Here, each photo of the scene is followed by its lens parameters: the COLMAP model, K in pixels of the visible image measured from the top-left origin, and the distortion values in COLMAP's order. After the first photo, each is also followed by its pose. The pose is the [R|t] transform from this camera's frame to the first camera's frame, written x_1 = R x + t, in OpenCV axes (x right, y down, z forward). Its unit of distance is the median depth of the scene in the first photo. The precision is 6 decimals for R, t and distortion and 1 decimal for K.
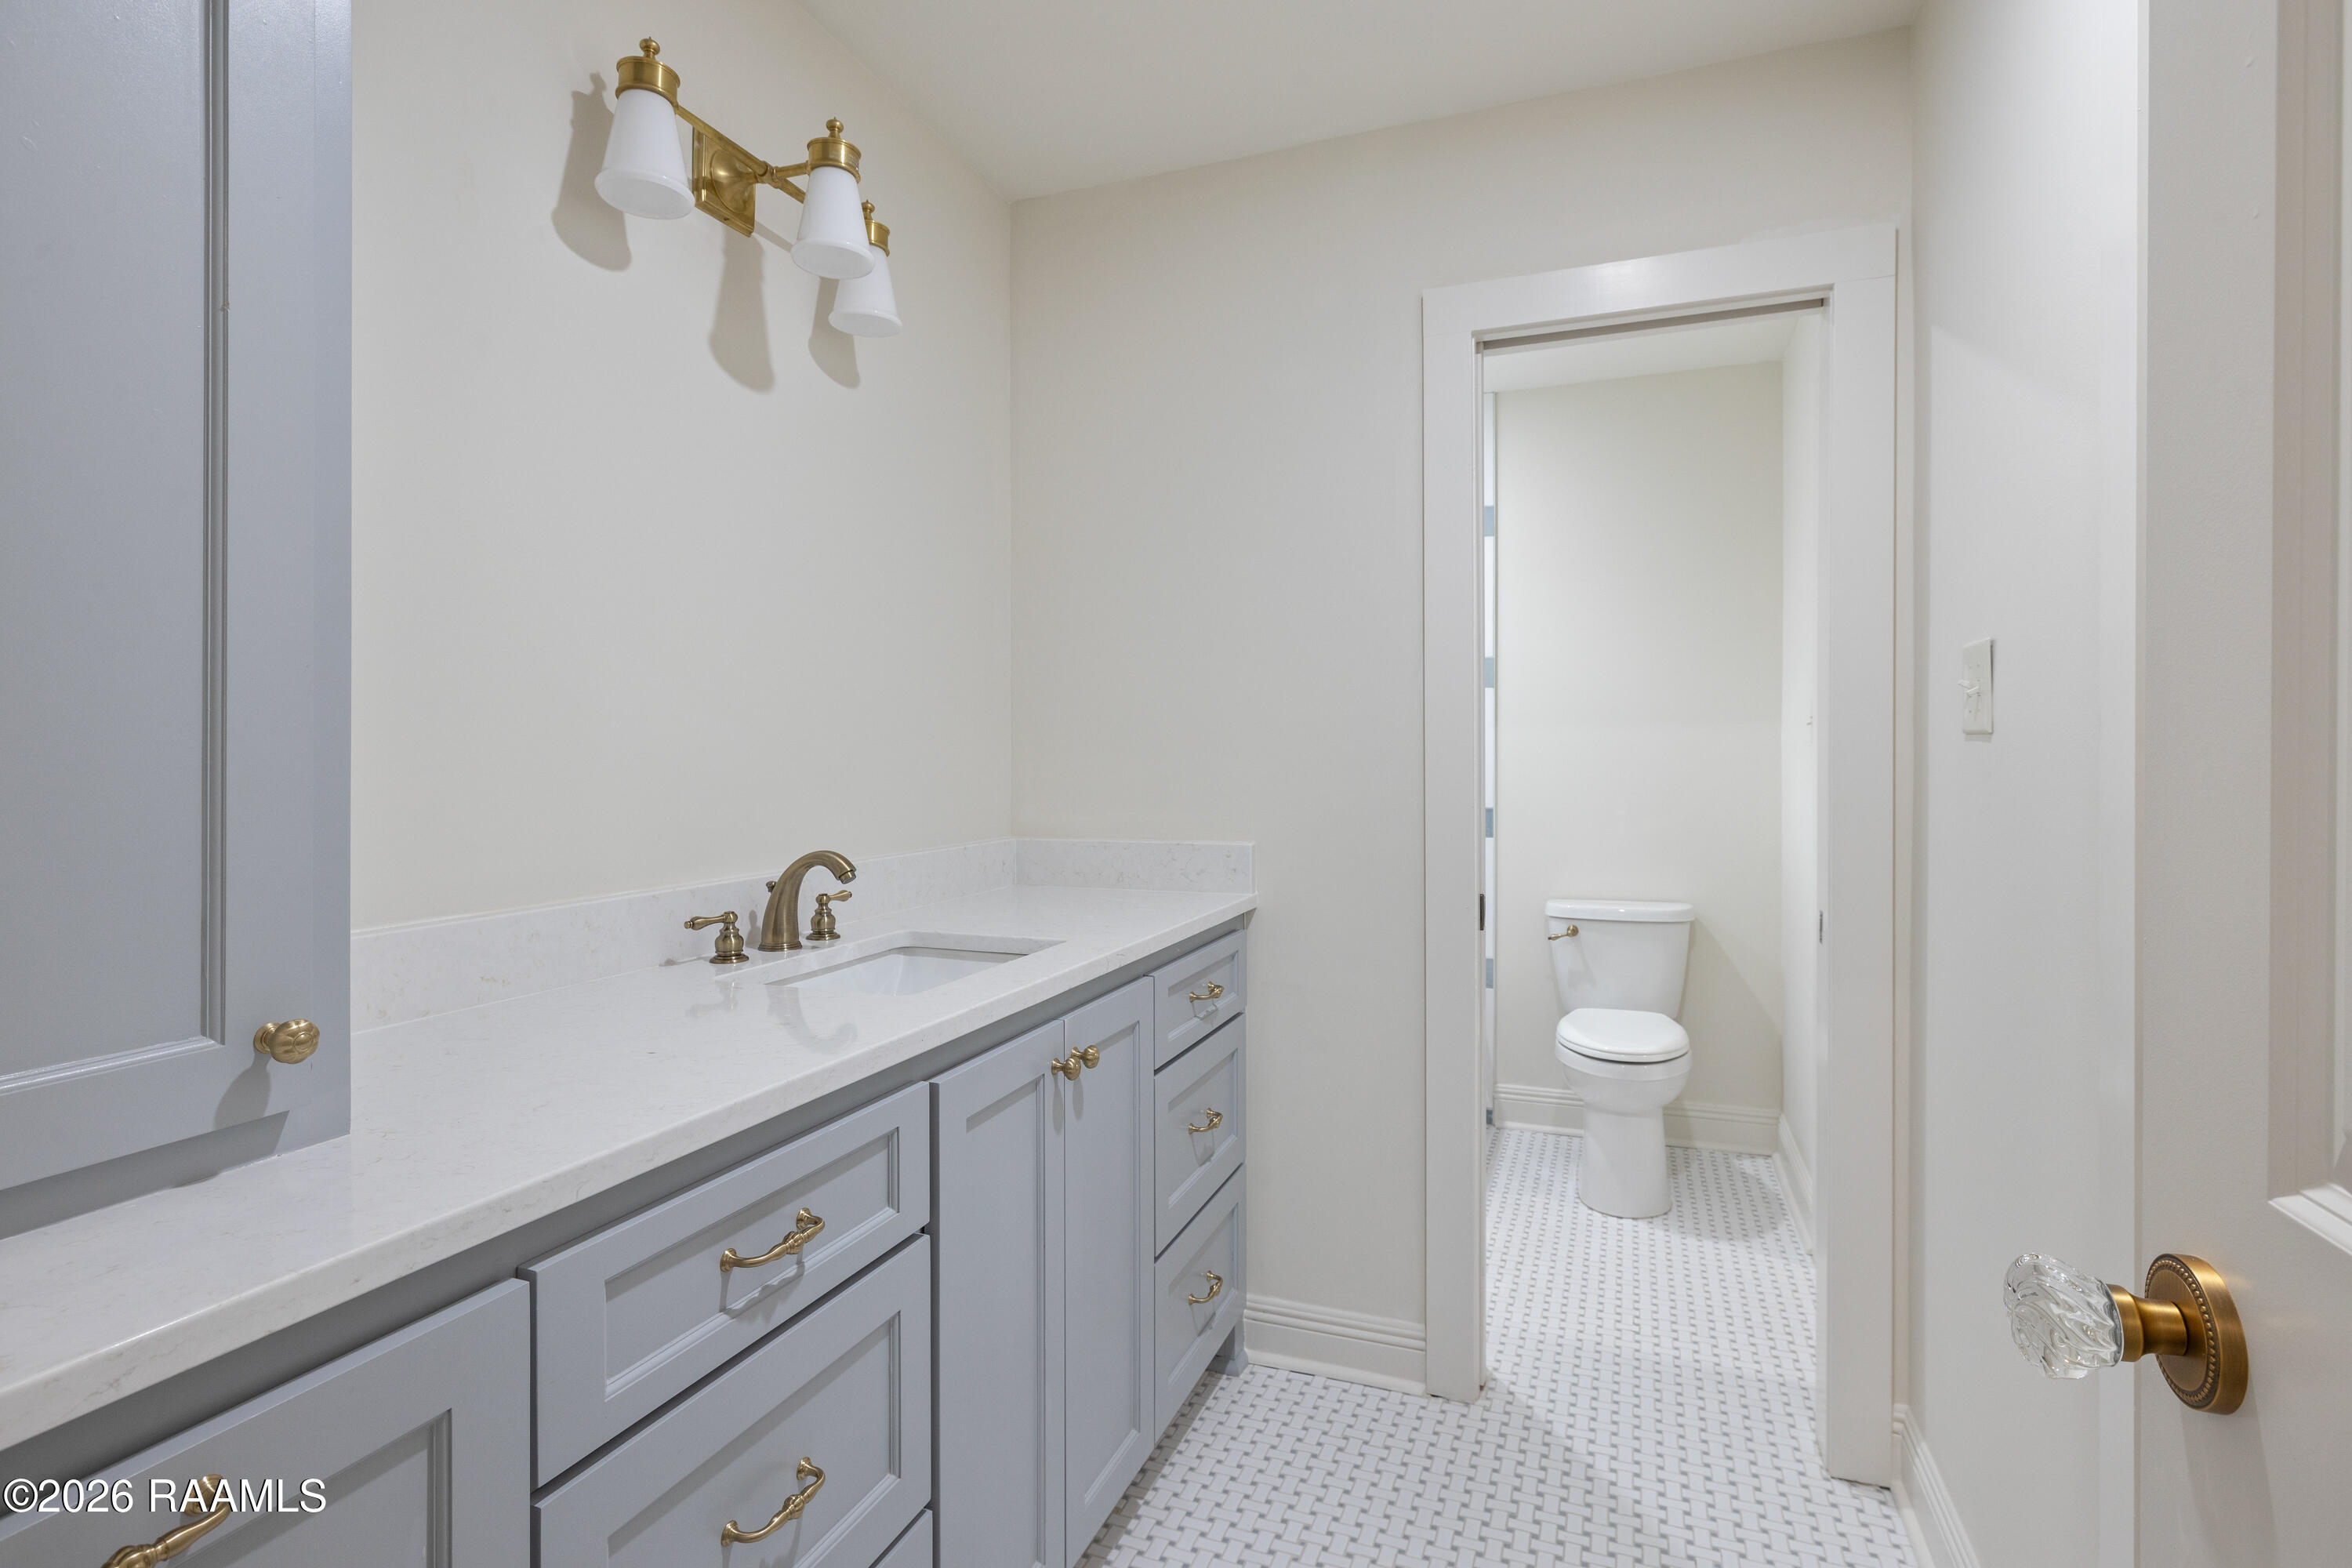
lens RADIAL K [[1158.0, 0, 1181.9], [0, 1158.0, 772.4], [0, 0, 1]] dist [-0.000950, -0.000405]
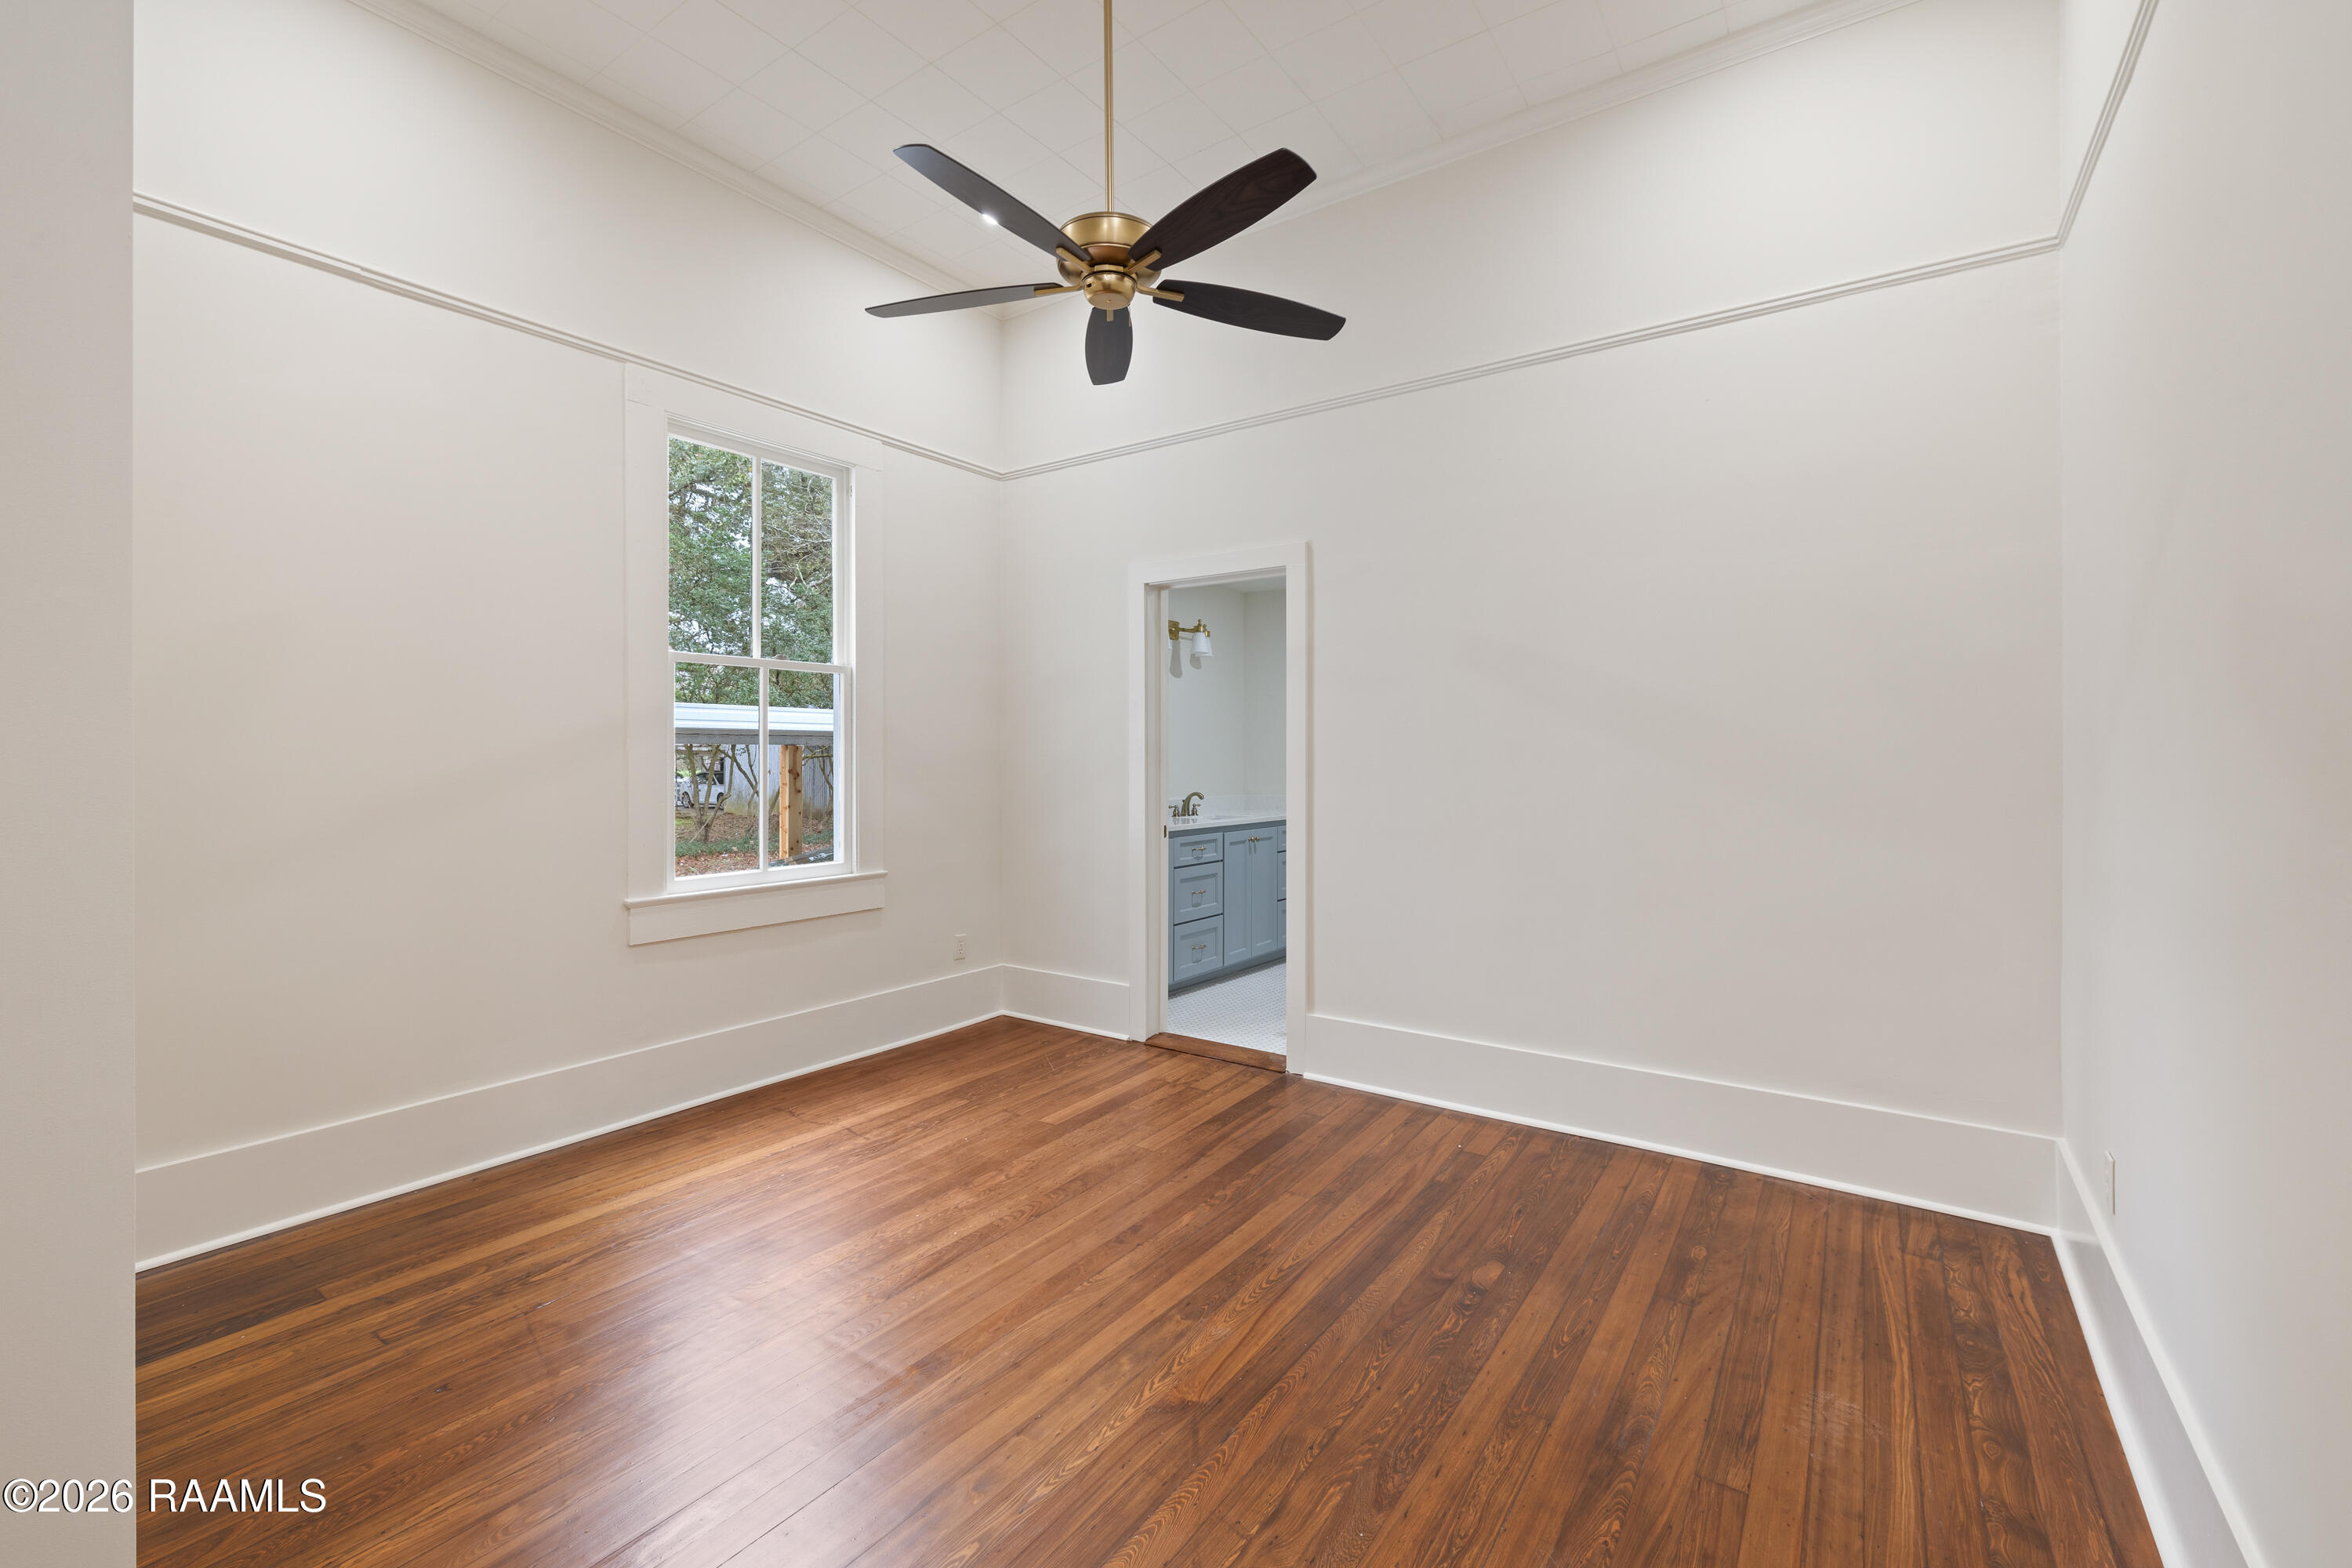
lens RADIAL K [[1002.0, 0, 1176.7], [0, 1002.0, 769.0], [0, 0, 1]] dist [0.001288, 0.000069]
pose [[0.968117, -0.009352, -0.250324, 0.520295], [0.007135, 0.999927, -0.009764, 0.023274], [0.250397, 0.007667, 0.968113, -2.498761]]
